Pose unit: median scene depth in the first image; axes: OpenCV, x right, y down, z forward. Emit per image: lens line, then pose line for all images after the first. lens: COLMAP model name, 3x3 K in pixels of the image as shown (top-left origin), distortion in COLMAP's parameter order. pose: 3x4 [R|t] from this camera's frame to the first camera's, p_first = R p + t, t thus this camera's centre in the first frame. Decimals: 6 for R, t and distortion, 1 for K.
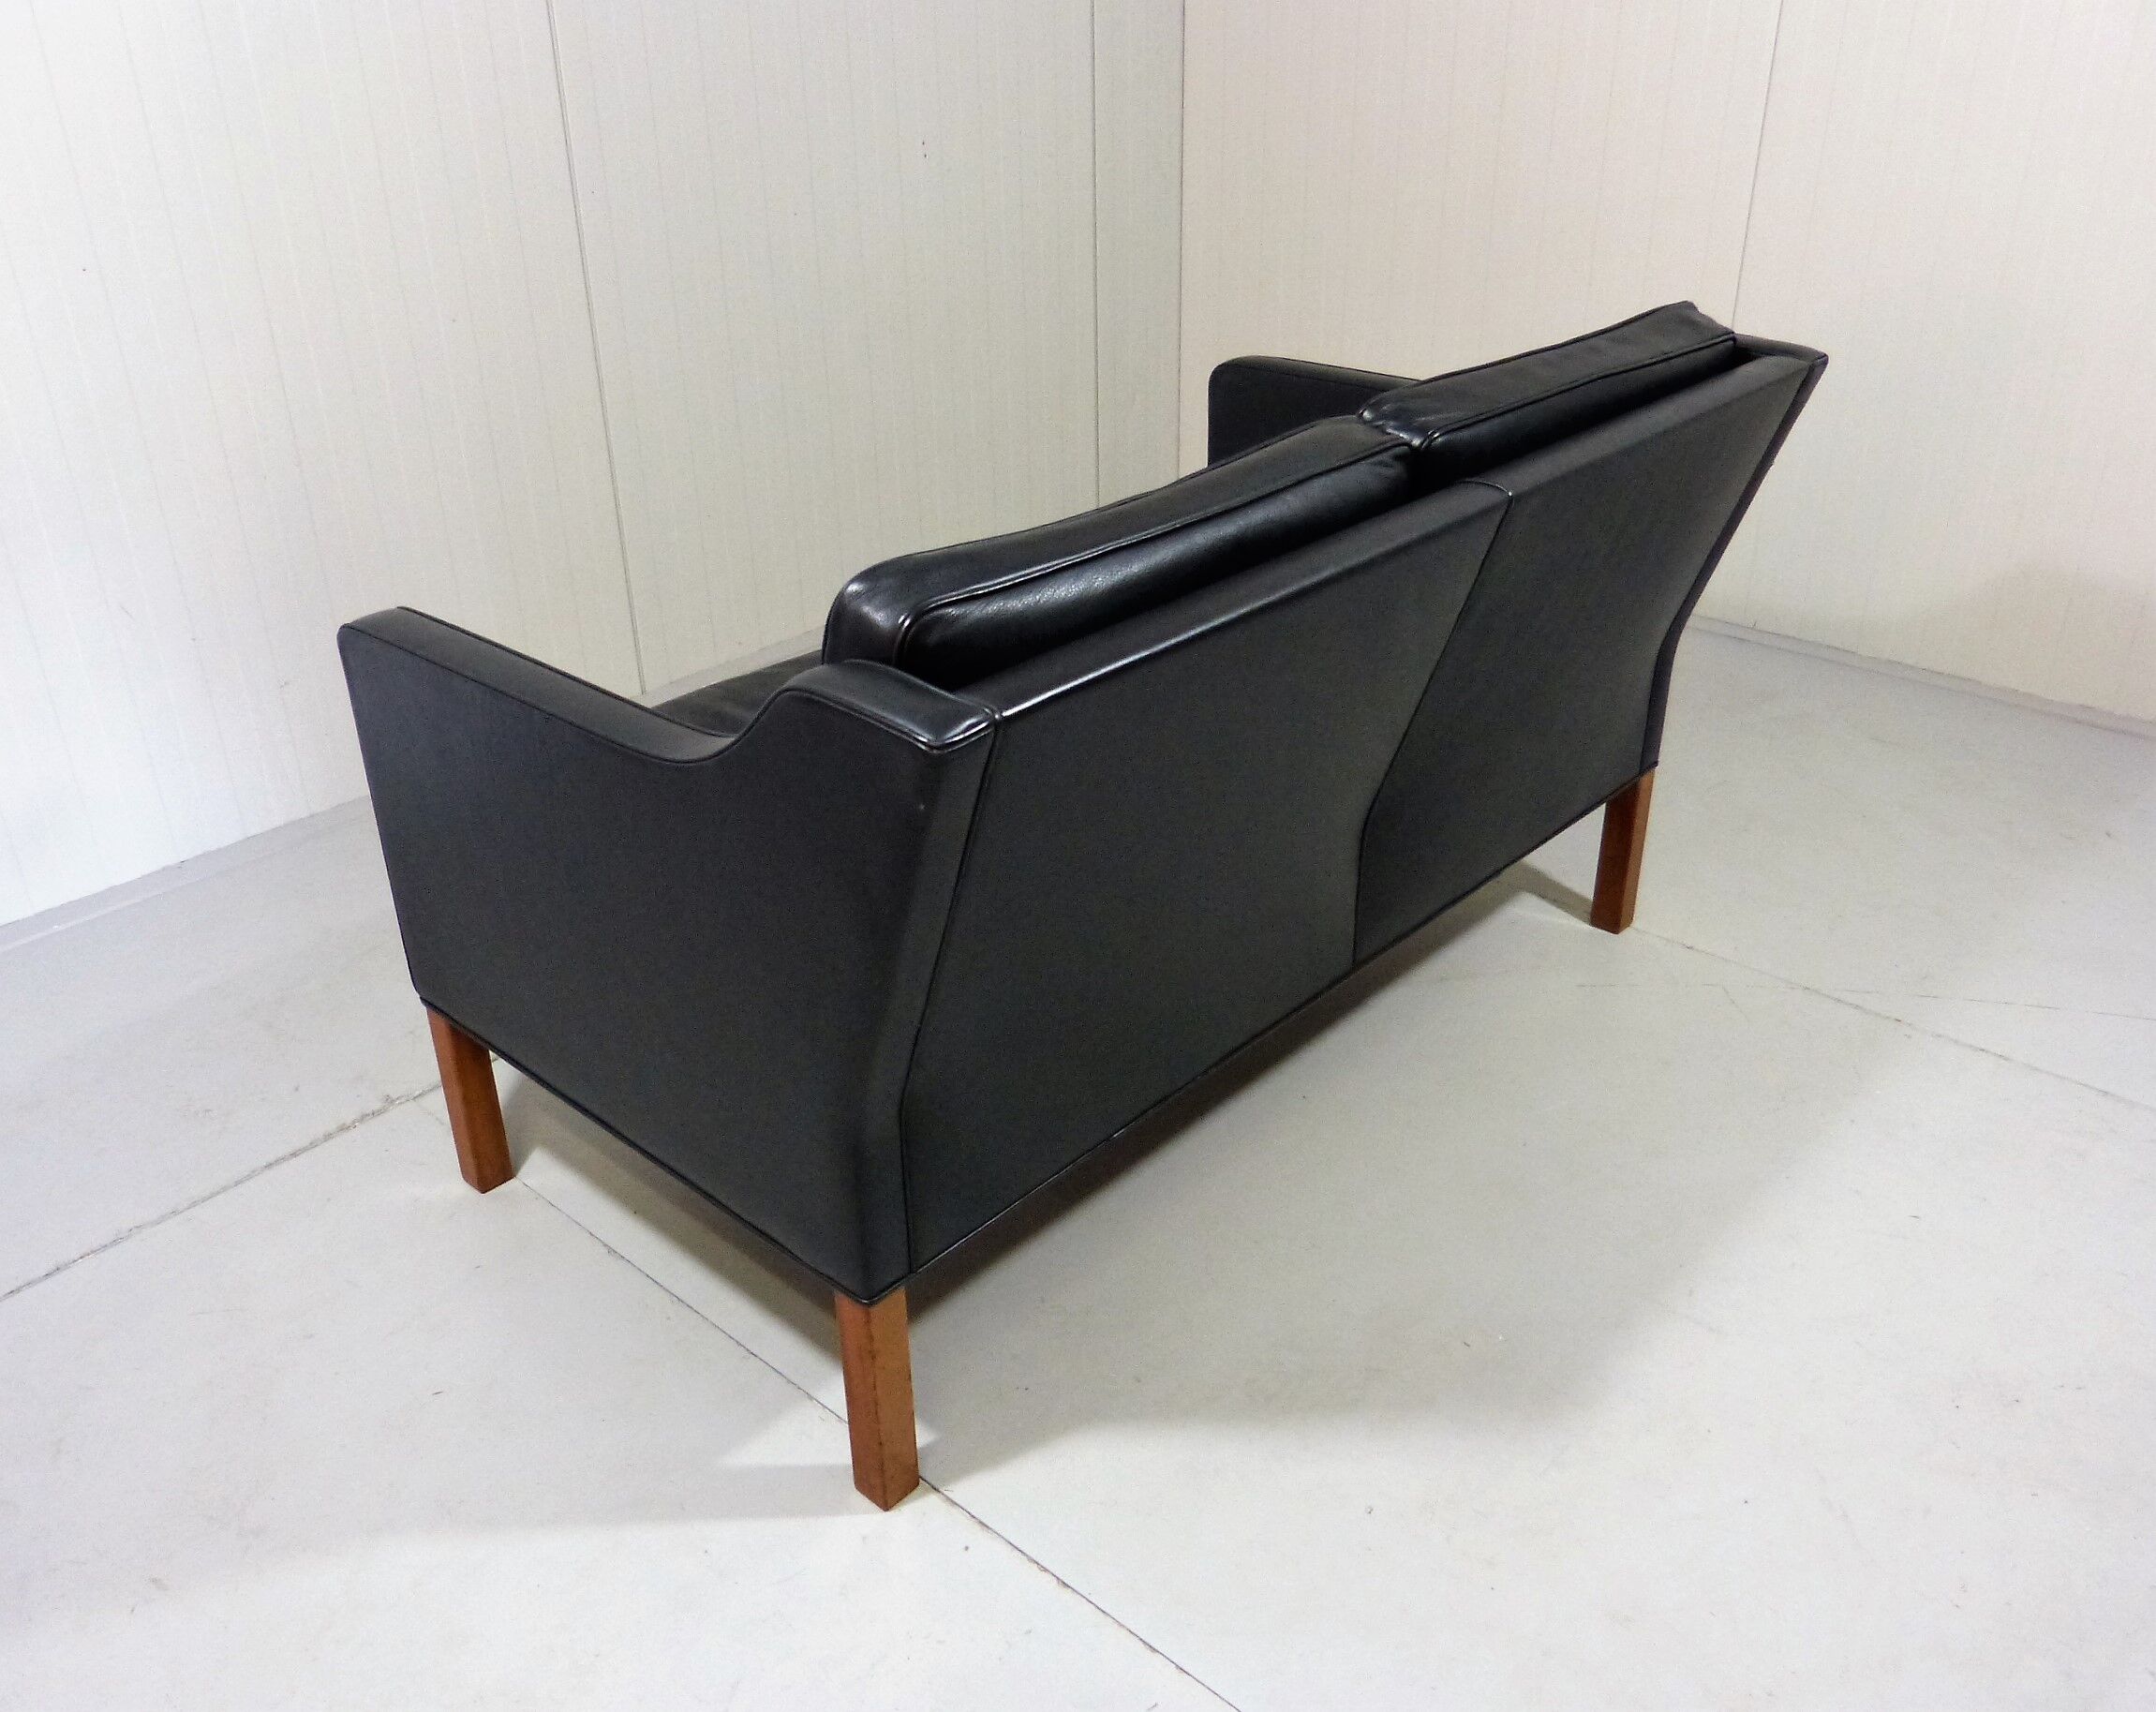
lens RADIAL K [[1783.9, 0, 1002.8], [0, 1783.9, 855.6], [0, 0, 1]] dist [-0.022305, 0.014118]
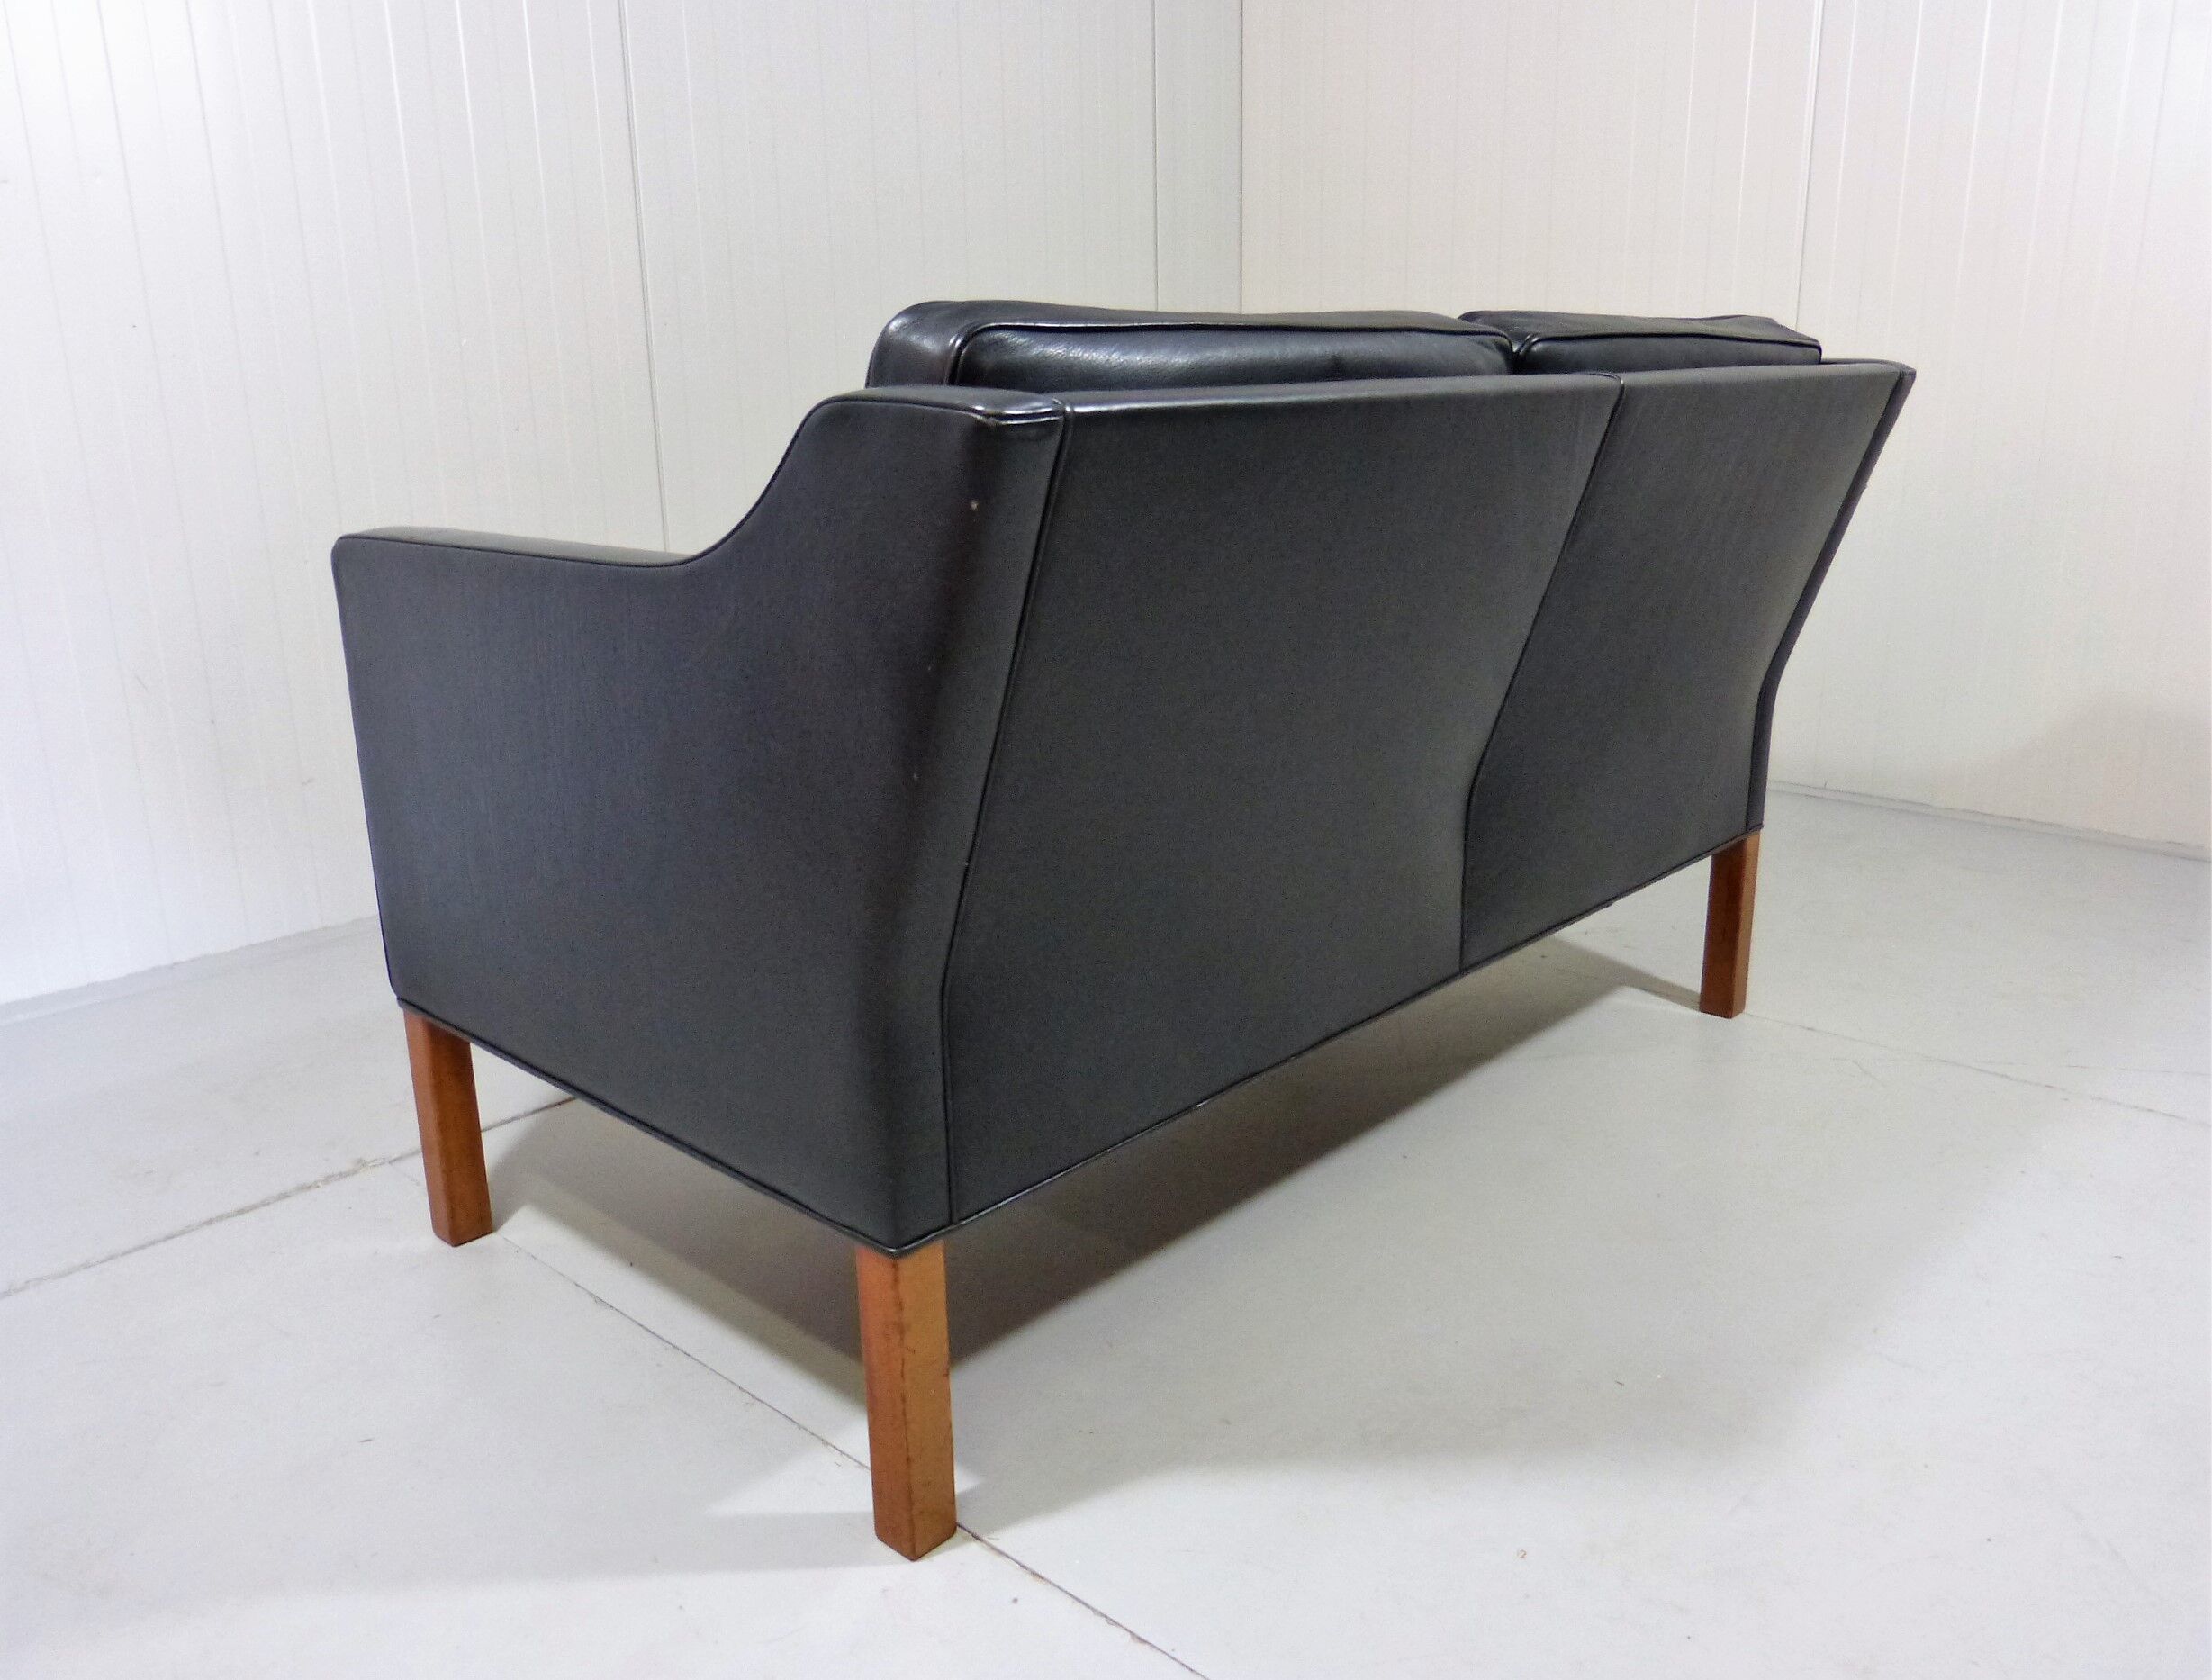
lens RADIAL K [[1711.0, 0, 1106.0], [0, 1711.0, 840.0], [0, 0, 1]] dist [-0.038848, 0.038687]
pose [[0.999638, 0.009185, 0.025302, -0.002173], [-0.003651, 0.977562, -0.210615, 0.198608], [-0.026669, 0.210446, 0.977242, 0.178077]]
